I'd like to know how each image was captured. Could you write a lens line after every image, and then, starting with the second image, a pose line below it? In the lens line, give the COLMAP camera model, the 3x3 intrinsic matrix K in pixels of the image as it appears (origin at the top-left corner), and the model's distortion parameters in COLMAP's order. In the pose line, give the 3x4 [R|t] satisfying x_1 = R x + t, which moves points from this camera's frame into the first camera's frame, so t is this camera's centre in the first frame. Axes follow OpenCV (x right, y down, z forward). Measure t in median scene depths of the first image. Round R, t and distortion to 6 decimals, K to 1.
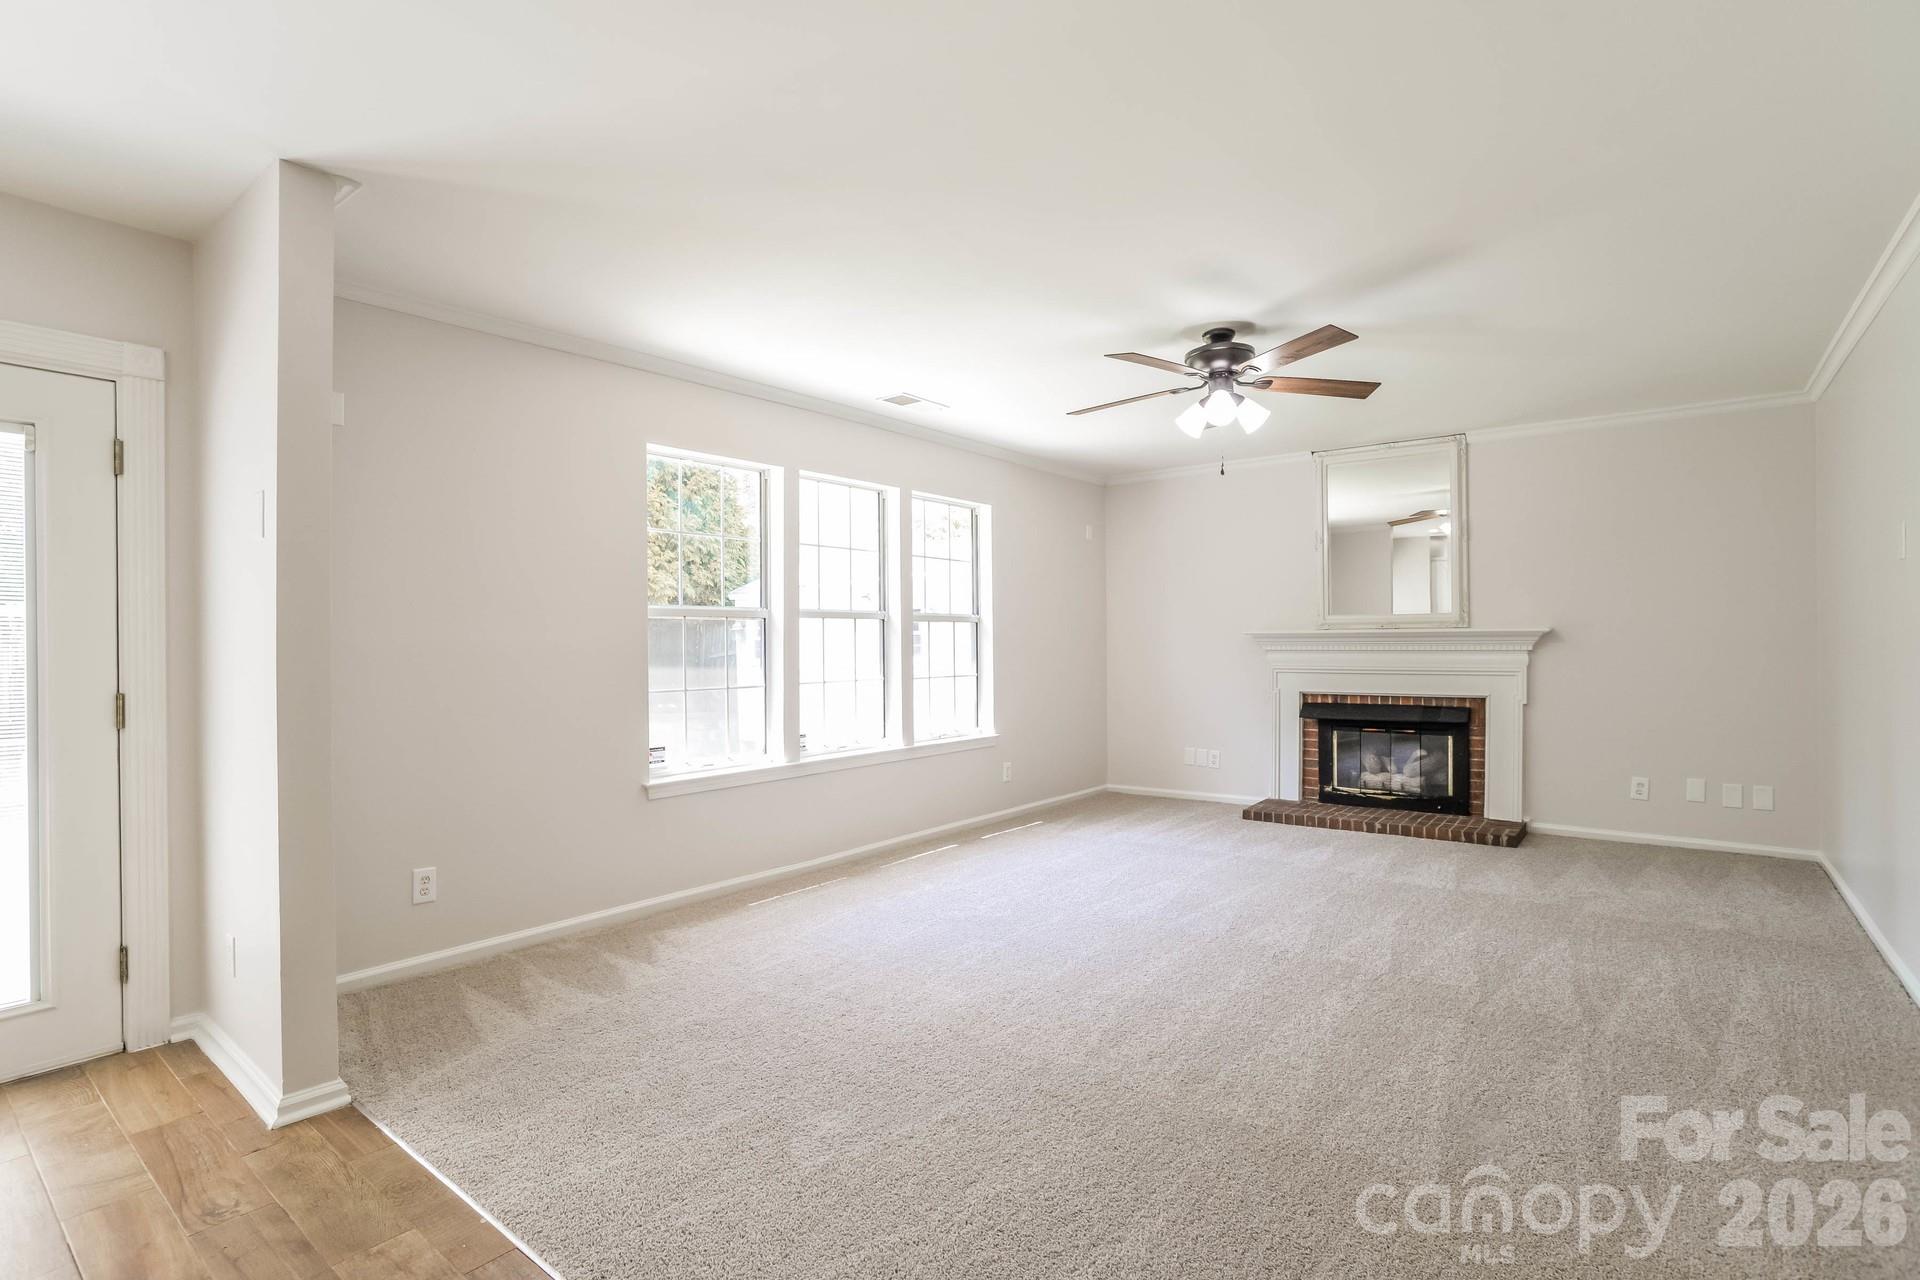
lens RADIAL K [[921.7, 0, 959.0], [0, 921.7, 631.4], [0, 0, 1]] dist [-0.048815, 0.021415]
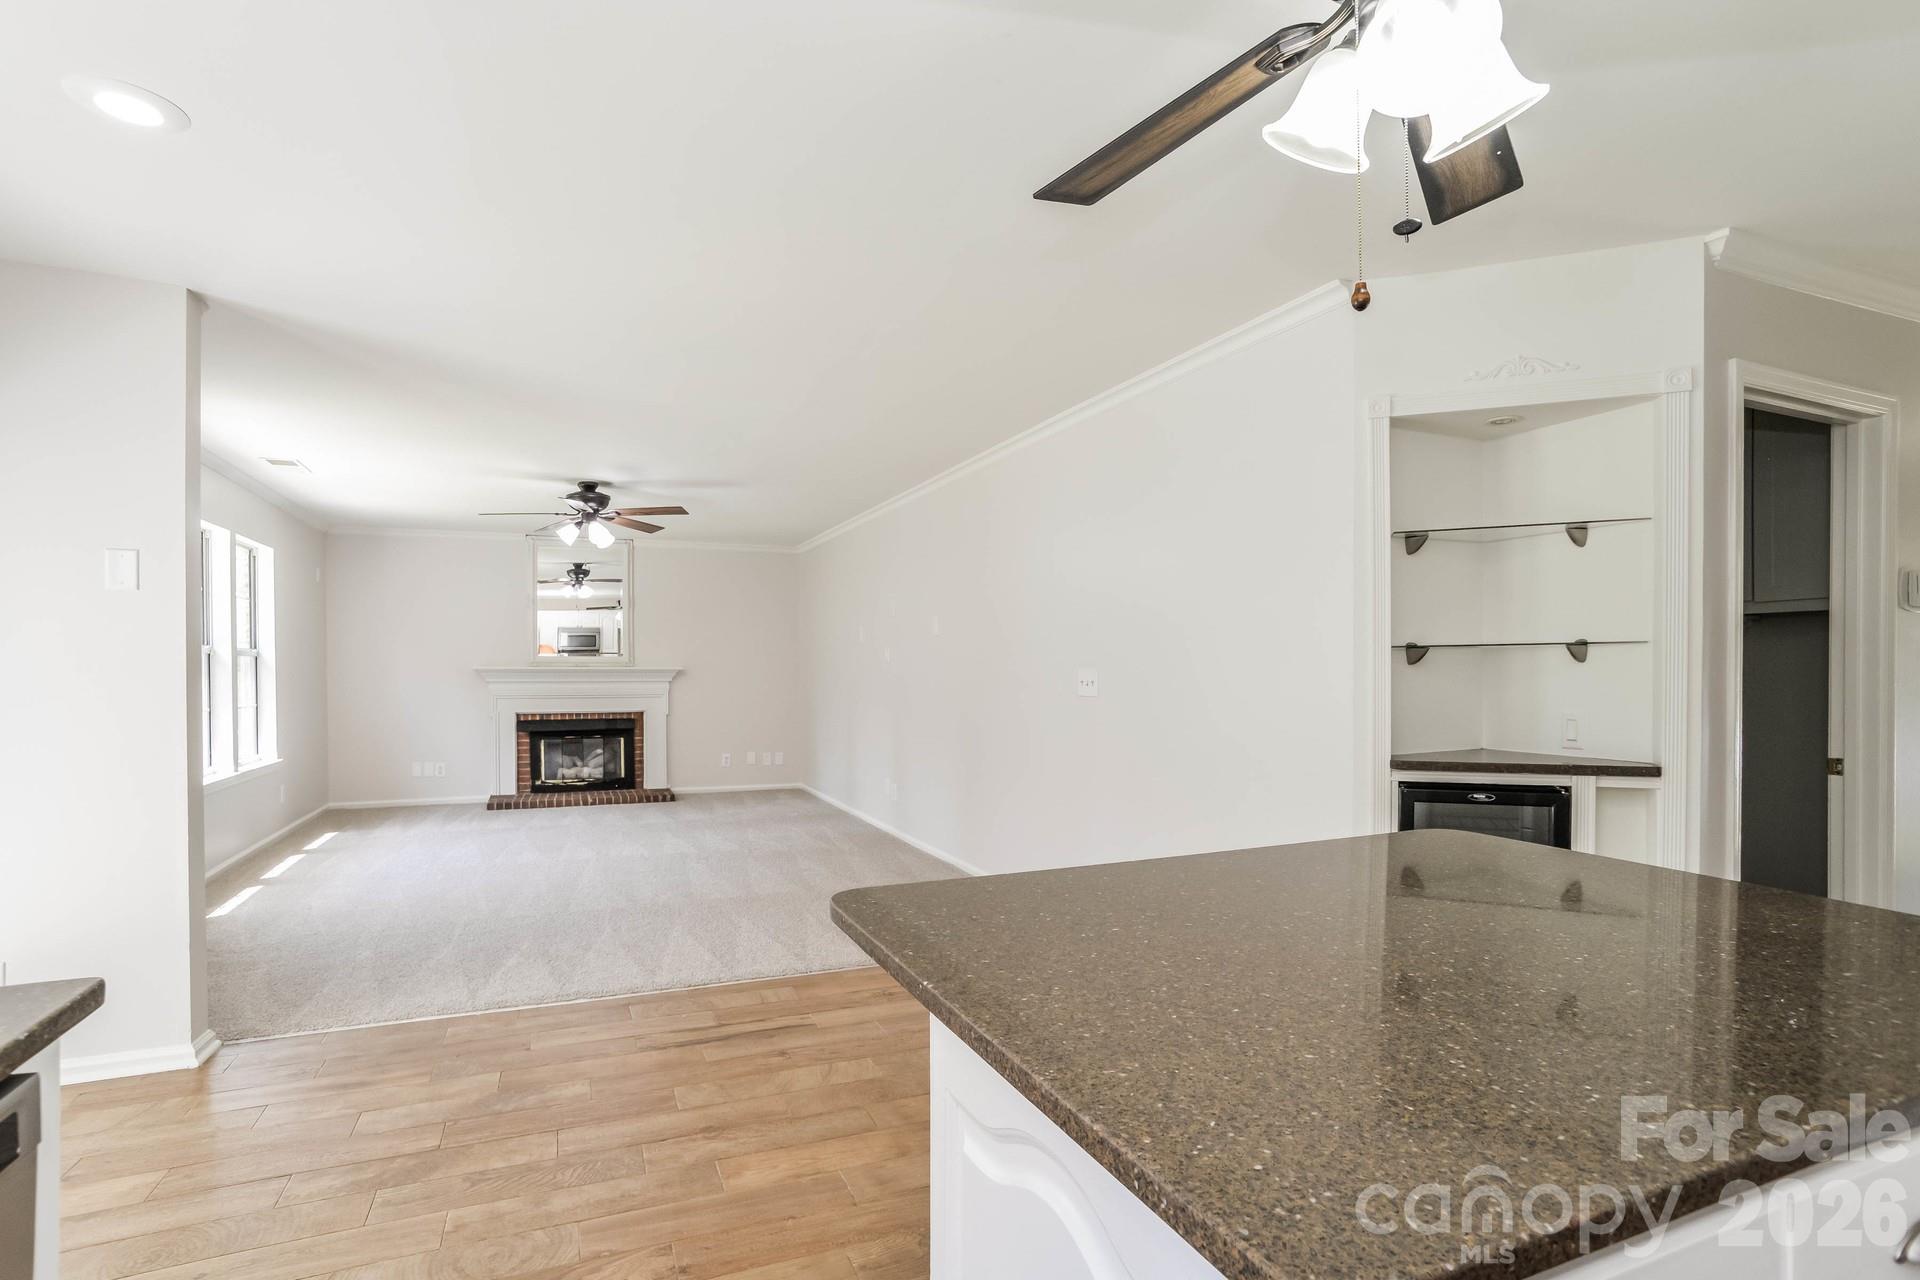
lens RADIAL K [[920.6, 0, 952.2], [0, 920.6, 644.5], [0, 0, 1]] dist [-0.088051, 0.000523]
pose [[0.482241, 0.027296, 0.875613, -0.499785], [-0.014350, 0.999626, -0.023258, -0.012539], [-0.875921, -0.001349, 0.482453, -0.201065]]
